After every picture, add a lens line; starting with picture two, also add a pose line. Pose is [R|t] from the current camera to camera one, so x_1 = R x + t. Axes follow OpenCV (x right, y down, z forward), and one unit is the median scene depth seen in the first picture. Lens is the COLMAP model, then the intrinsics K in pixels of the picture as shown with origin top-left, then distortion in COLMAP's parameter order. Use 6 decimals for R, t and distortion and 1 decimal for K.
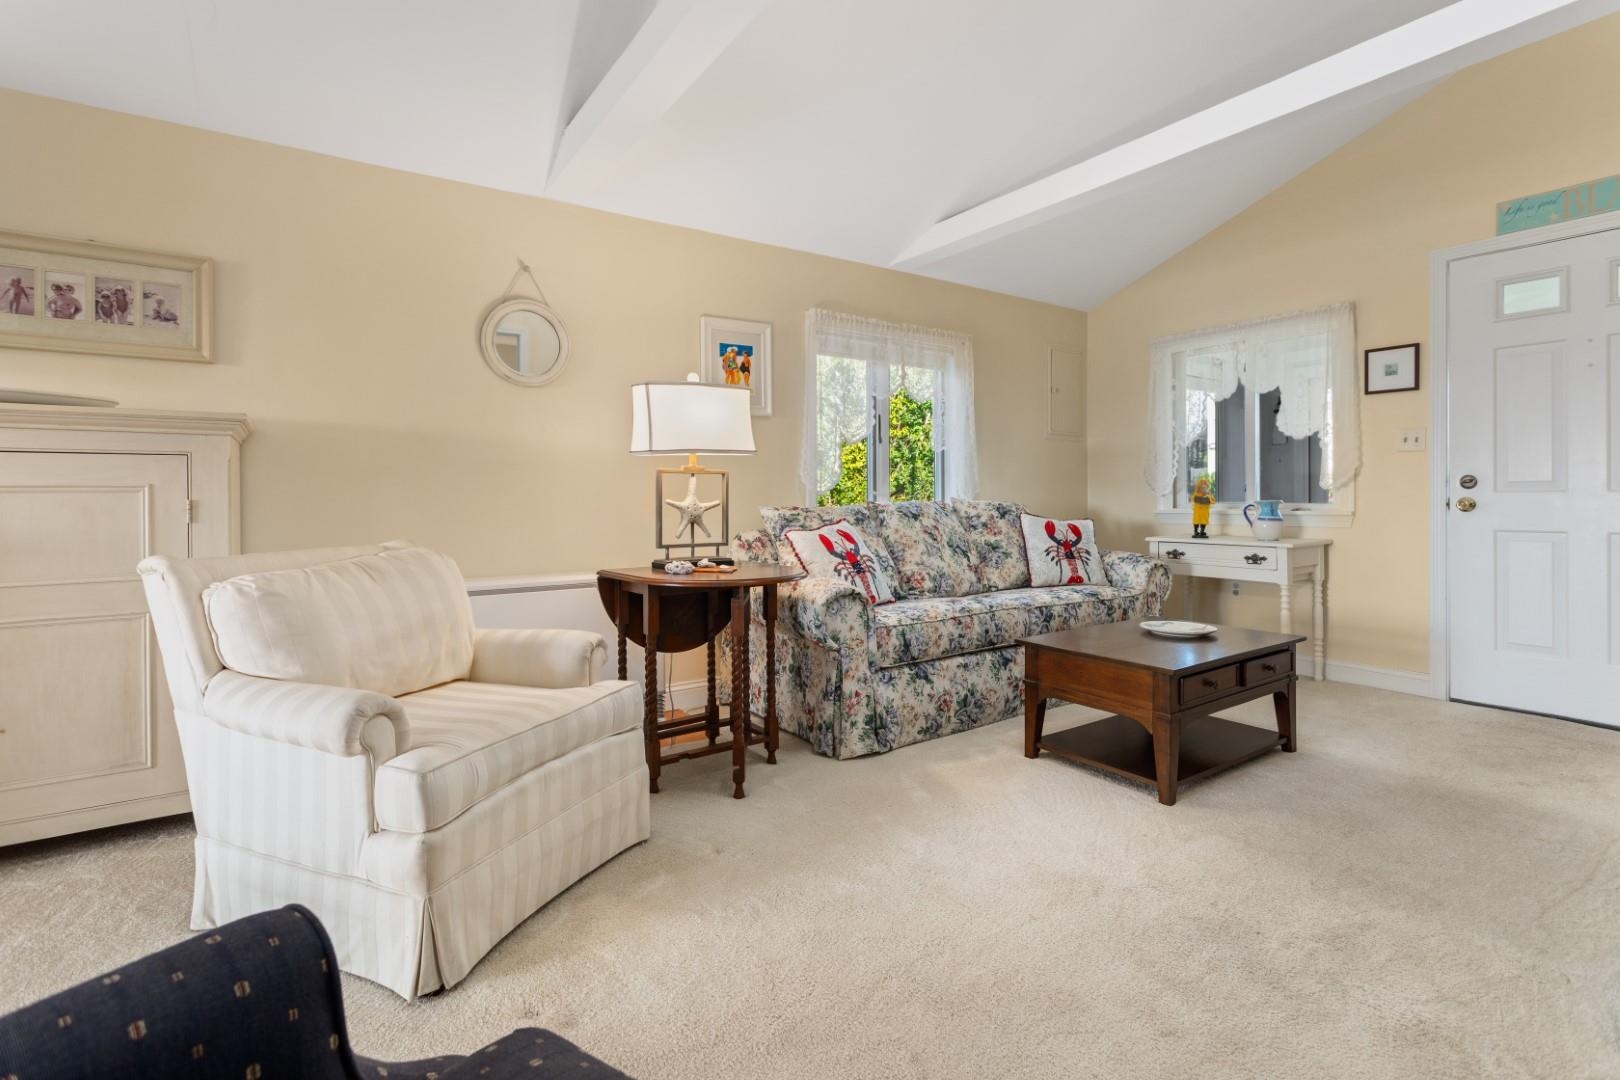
lens RADIAL K [[768.9, 0, 825.1], [0, 768.9, 500.8], [0, 0, 1]] dist [-0.001539, 0.003559]
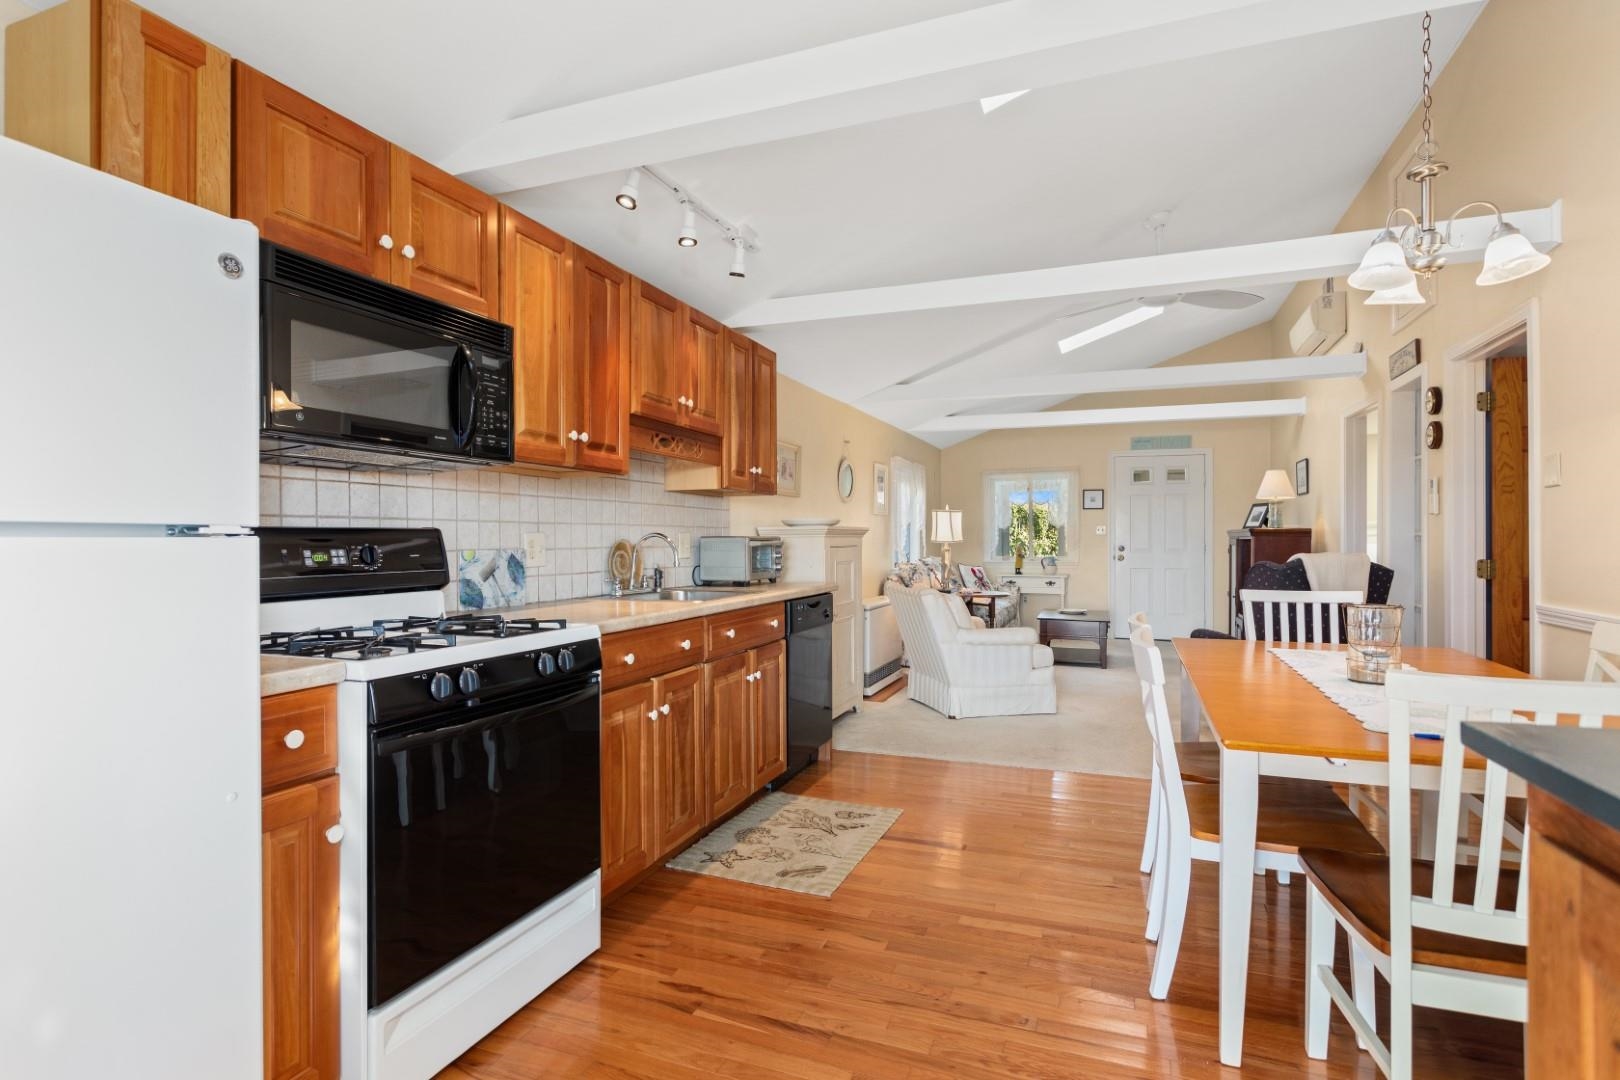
lens RADIAL K [[807.7, 0, 810.1], [0, 807.7, 542.1], [0, 0, 1]] dist [-0.022575, -0.000364]
pose [[0.822901, -0.000815, 0.568184, -1.478136], [0.002497, 0.999995, -0.002181, -0.043185], [-0.568179, 0.003214, 0.822899, -0.560901]]
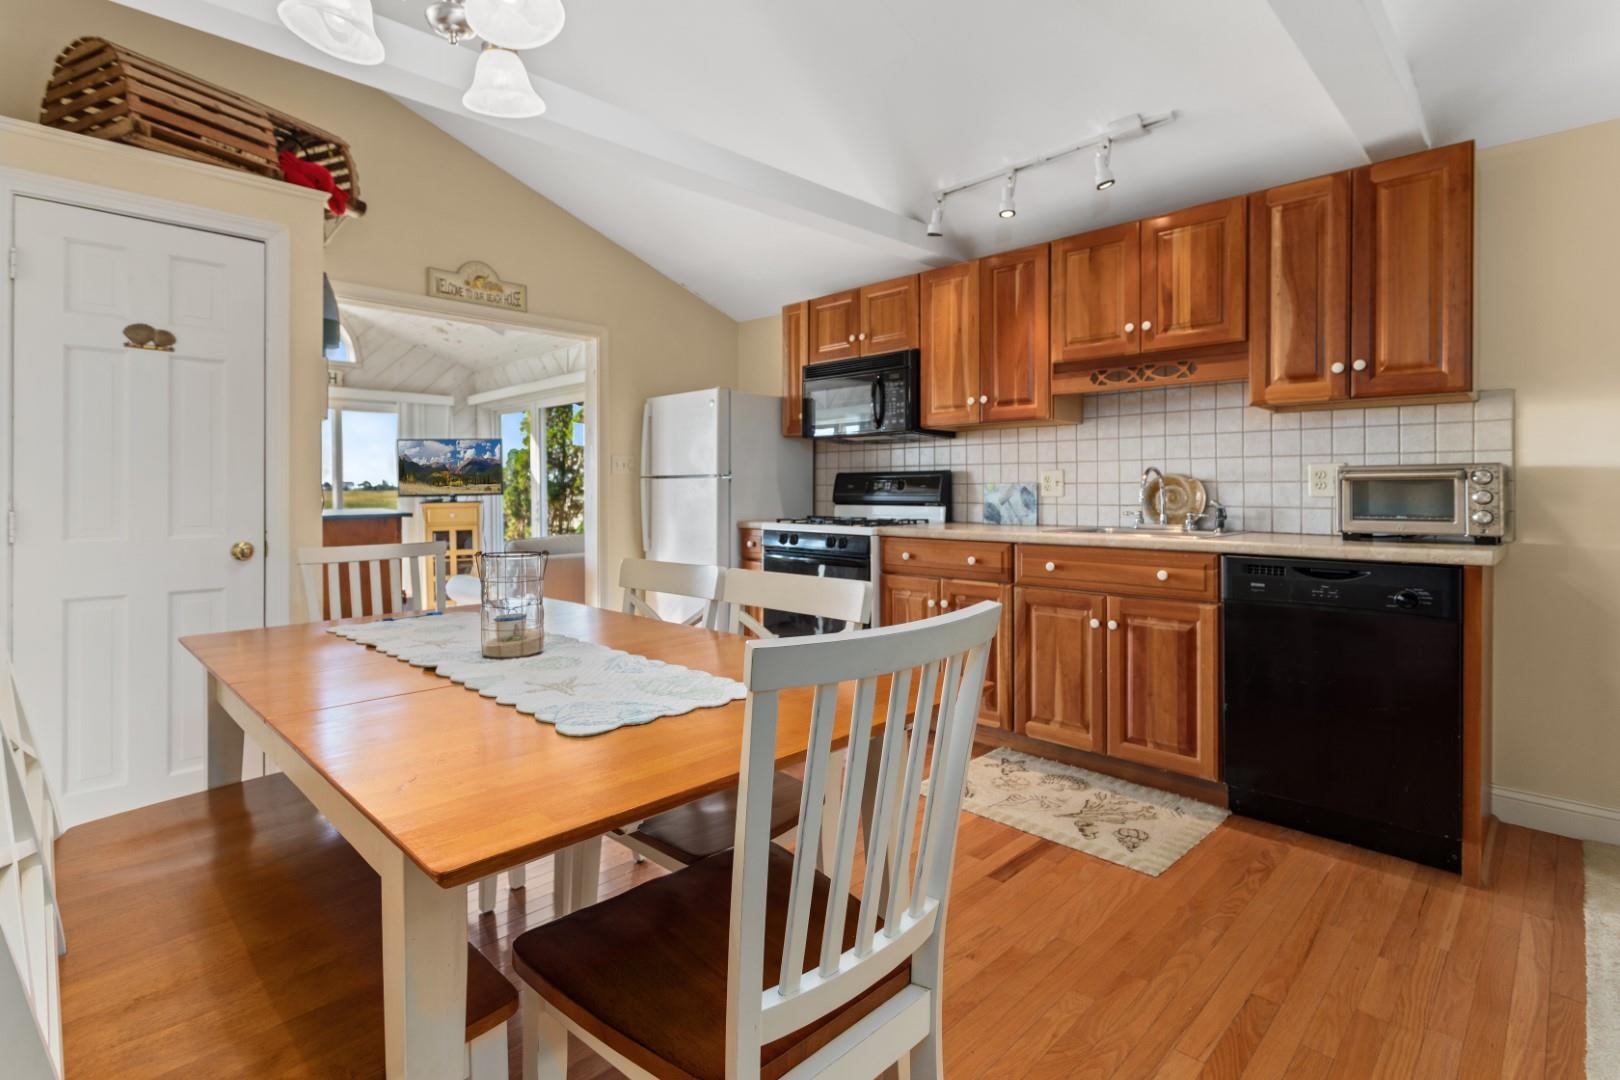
lens RADIAL K [[768.9, 0, 815.7], [0, 768.9, 488.4], [0, 0, 1]] dist [-0.001539, 0.003559]
pose [[0.189722, 0.001537, -0.981837, -0.260133], [-0.000492, 0.999999, 0.001470, -0.032394], [0.981838, 0.000204, 0.189722, -0.200445]]
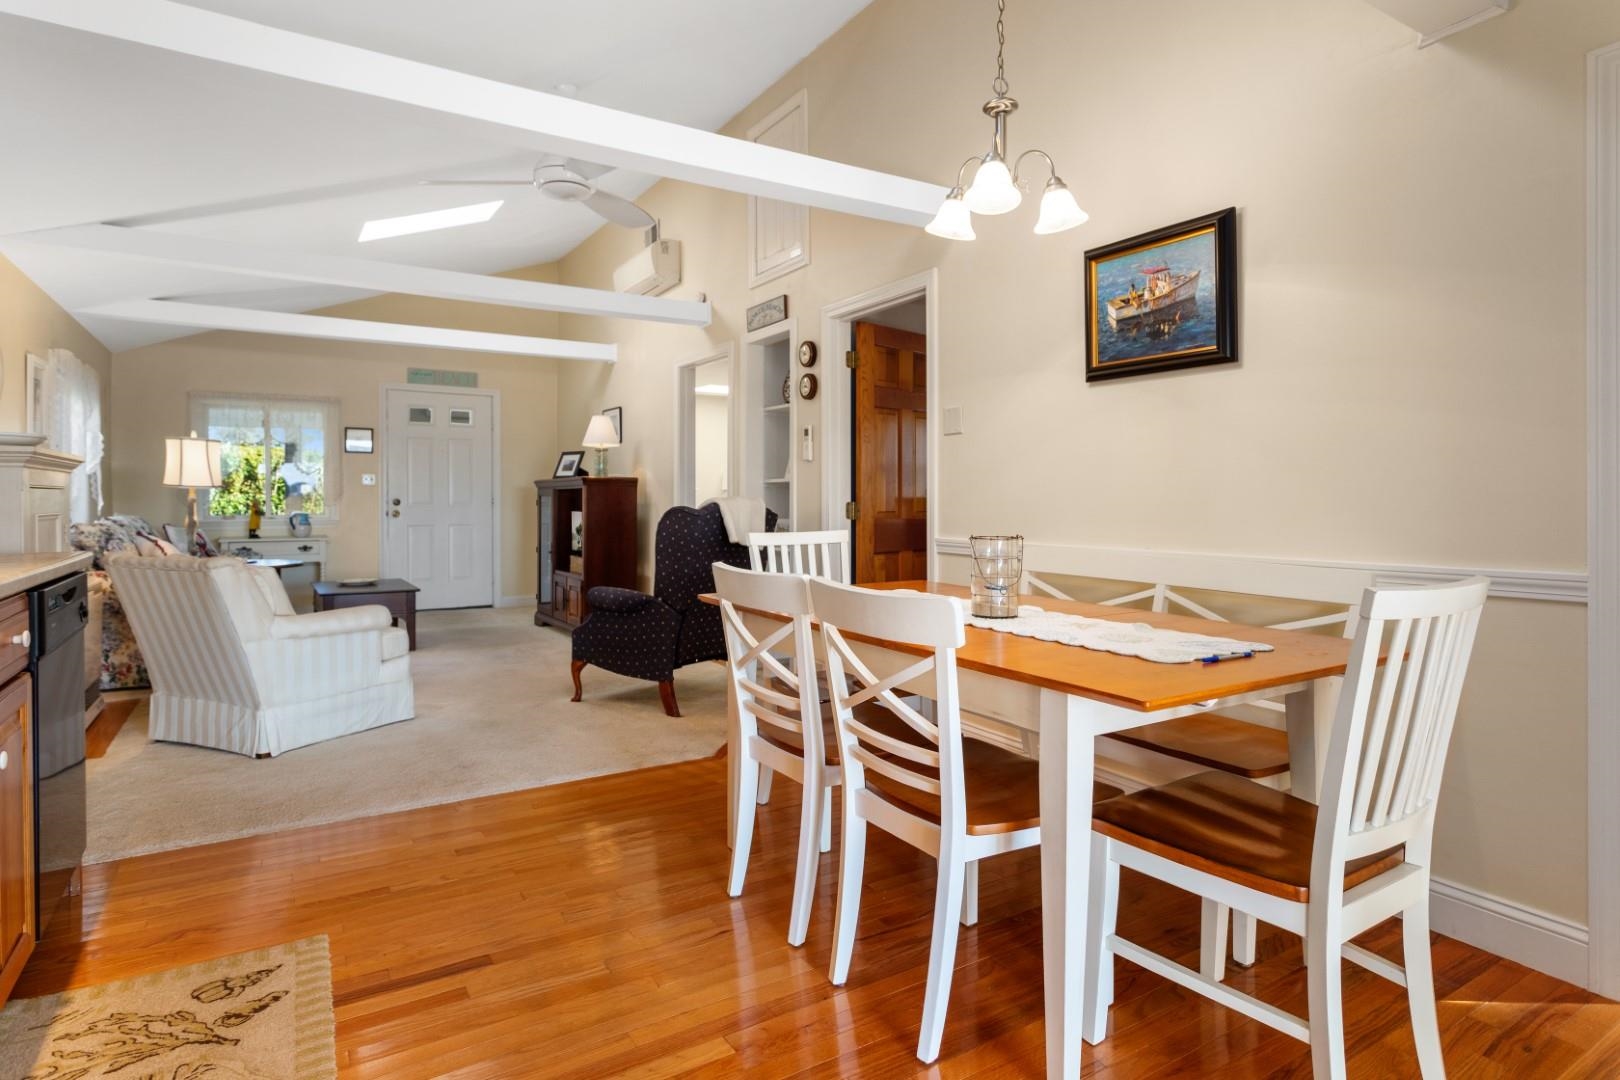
lens RADIAL K [[869.1, 0, 814.0], [0, 869.1, 501.6], [0, 0, 1]] dist [-0.002691, 0.001260]
pose [[0.040203, -0.000174, 0.999192, -1.419658], [0.006055, 0.999982, -0.000070, -0.020131], [-0.999173, 0.006052, 0.040203, -0.181451]]
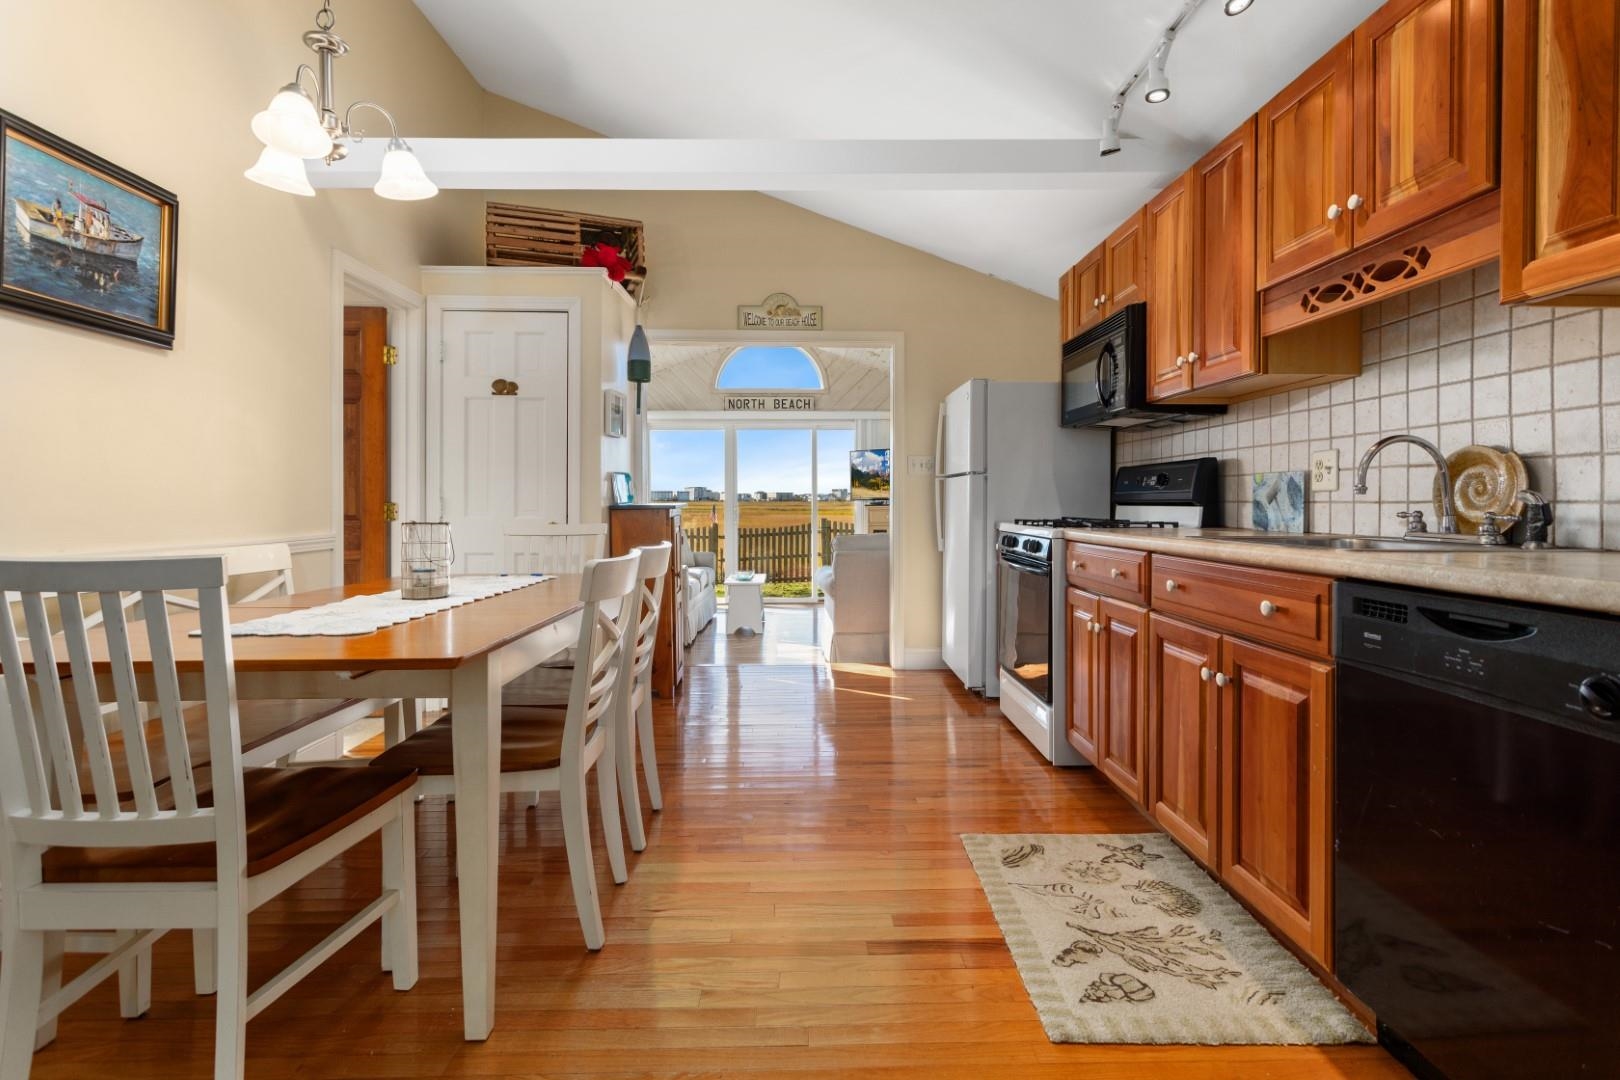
lens RADIAL K [[768.9, 0, 817.5], [0, 768.9, 503.2], [0, 0, 1]] dist [-0.001539, 0.003559]
pose [[-0.543674, 0.004241, -0.839285, -0.400127], [-0.000947, 0.999983, 0.005667, -0.011797], [0.839296, 0.003875, -0.543661, 0.309624]]
